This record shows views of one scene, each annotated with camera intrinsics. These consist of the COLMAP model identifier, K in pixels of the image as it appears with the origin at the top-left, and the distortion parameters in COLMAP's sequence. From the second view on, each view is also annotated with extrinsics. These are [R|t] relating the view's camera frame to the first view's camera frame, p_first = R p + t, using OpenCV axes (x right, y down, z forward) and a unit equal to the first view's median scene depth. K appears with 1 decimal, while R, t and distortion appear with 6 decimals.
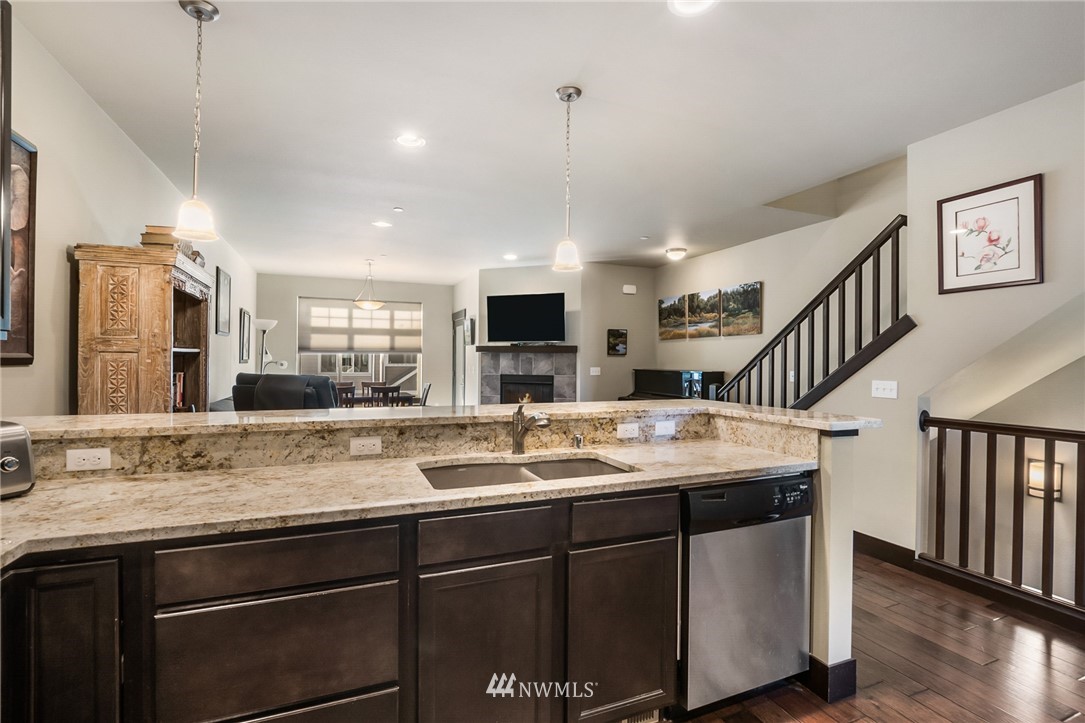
lens RADIAL K [[501.2, 0, 542.4], [0, 501.2, 356.9], [0, 0, 1]] dist [-0.010765, 0.000712]
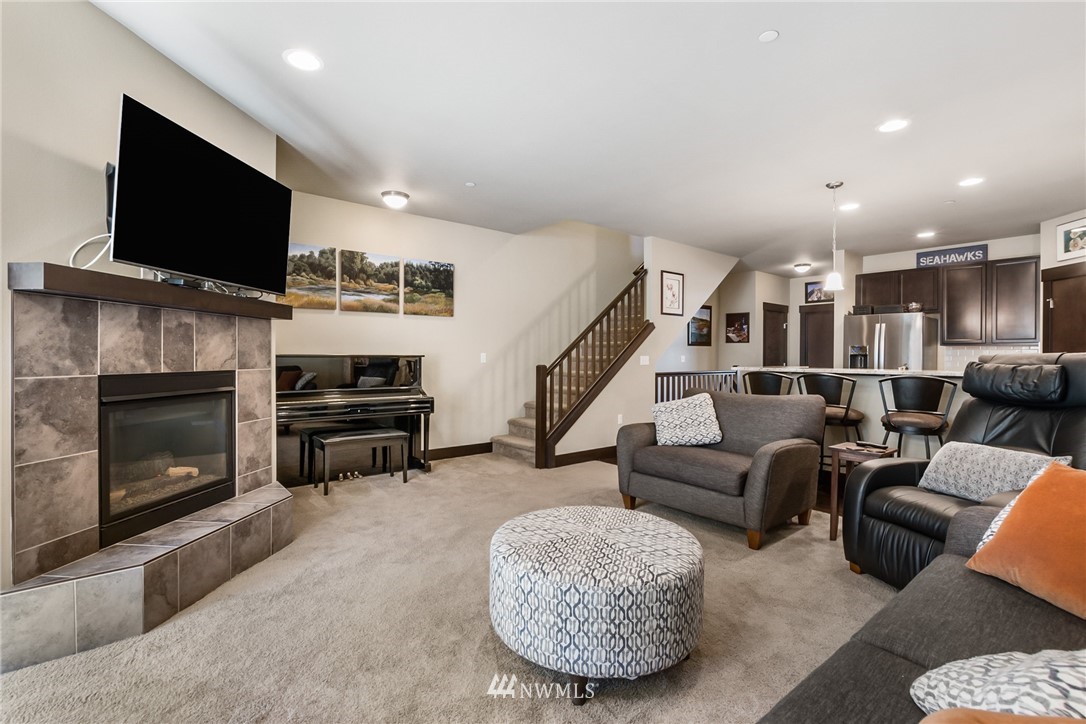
lens RADIAL K [[492.6, 0, 539.6], [0, 492.6, 356.5], [0, 0, 1]] dist [-0.014782, 0.000153]
pose [[-0.280948, -0.011849, 0.959650, -0.463304], [-0.015167, 0.999854, 0.007904, 0.019385], [-0.959603, -0.012335, -0.281087, 0.905095]]
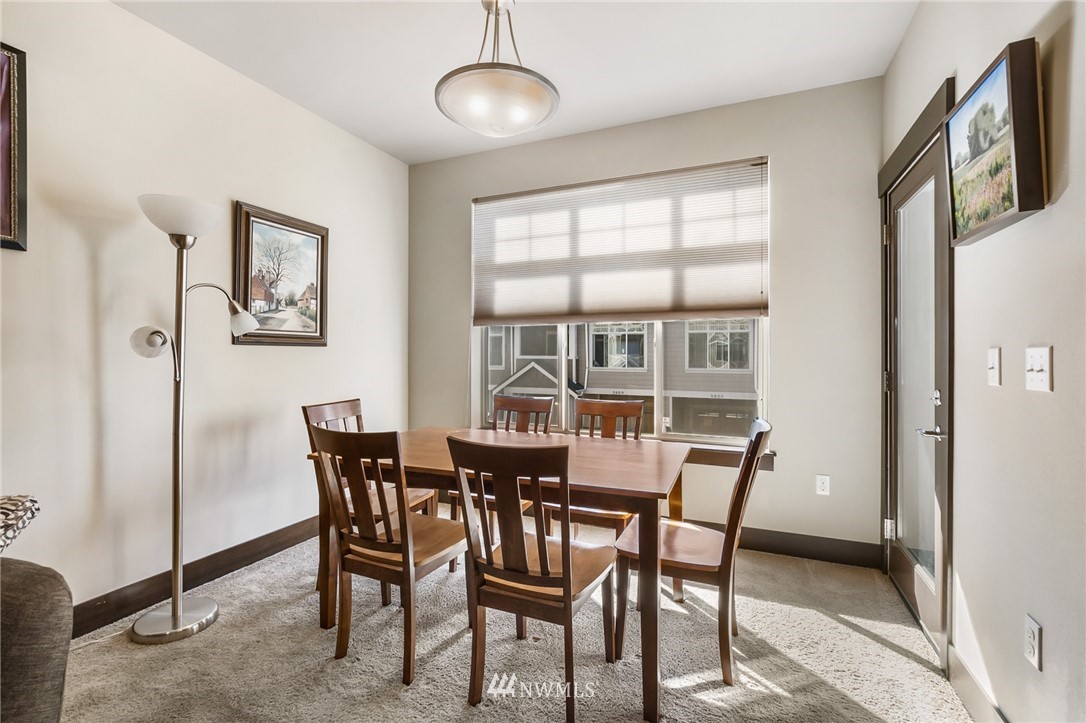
lens RADIAL K [[483.3, 0, 547.5], [0, 483.3, 351.4], [0, 0, 1]] dist [-0.000952, 0.000148]
pose [[0.698669, -0.009450, -0.715383, -0.155341], [0.006559, 0.999955, -0.006803, 0.023457], [0.715415, 0.000060, 0.698700, 0.891567]]
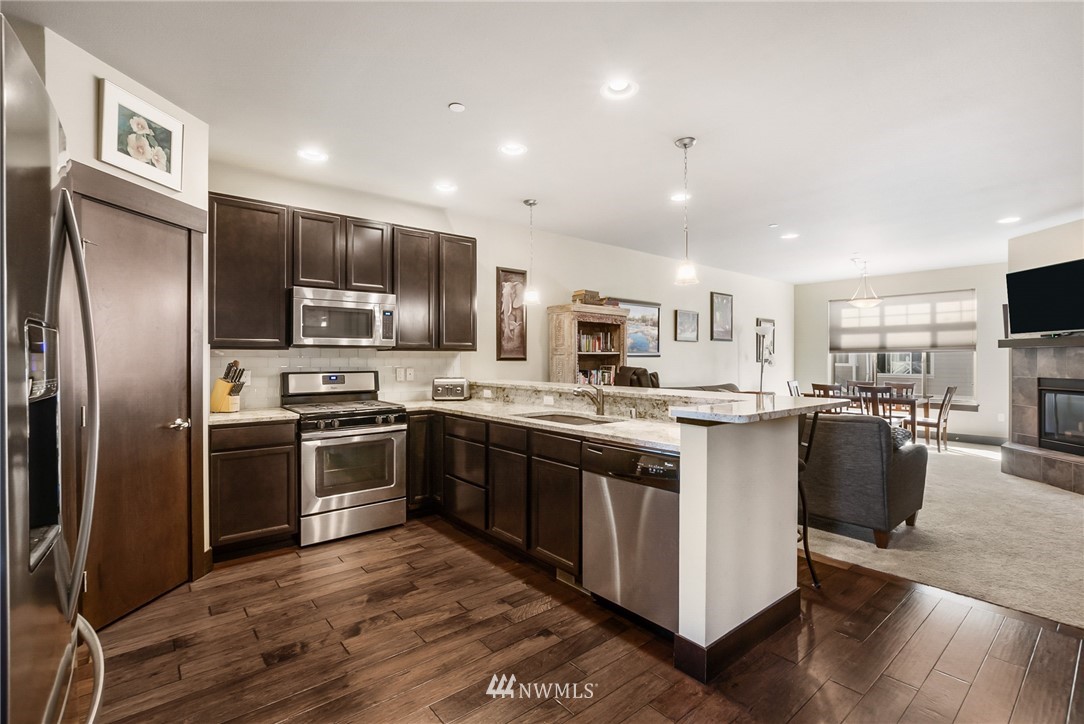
lens RADIAL K [[500.7, 0, 541.9], [0, 500.7, 357.4], [0, 0, 1]] dist [-0.010765, 0.000712]
pose [[0.292733, -0.010172, -0.956140, 0.428140], [0.007453, 0.999937, -0.008356, 0.006873], [0.956165, -0.004681, 0.292791, 0.109253]]
